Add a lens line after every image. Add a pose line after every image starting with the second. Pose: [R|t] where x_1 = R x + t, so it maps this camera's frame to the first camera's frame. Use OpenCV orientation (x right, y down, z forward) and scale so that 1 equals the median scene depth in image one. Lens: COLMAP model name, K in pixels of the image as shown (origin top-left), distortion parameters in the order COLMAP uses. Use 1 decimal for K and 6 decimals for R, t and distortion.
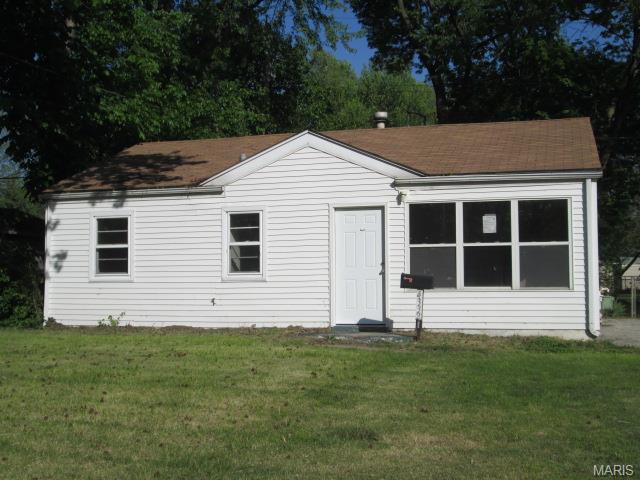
lens RADIAL K [[841.3, 0, 320.4], [0, 841.3, 241.2], [0, 0, 1]] dist [-0.046276, 0.000000]
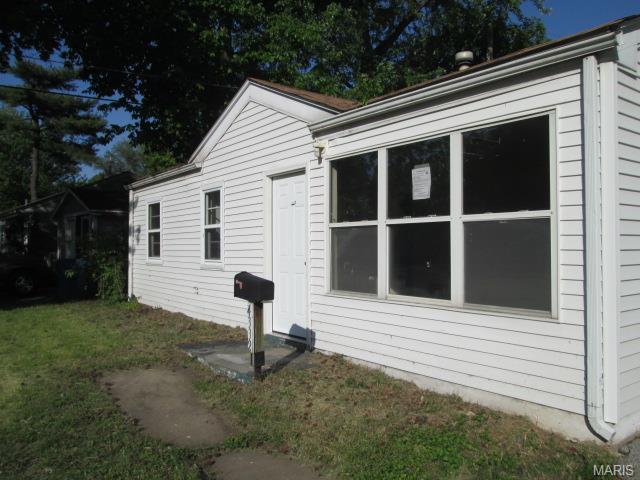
lens RADIAL K [[535.1, 0, 319.4], [0, 535.1, 236.6], [0, 0, 1]] dist [-0.046714, 0.015396]
pose [[0.780442, -0.010897, -0.625133, 0.364292], [0.036658, 0.998926, 0.028353, 0.002127], [0.624153, -0.045044, 0.780003, 0.680884]]
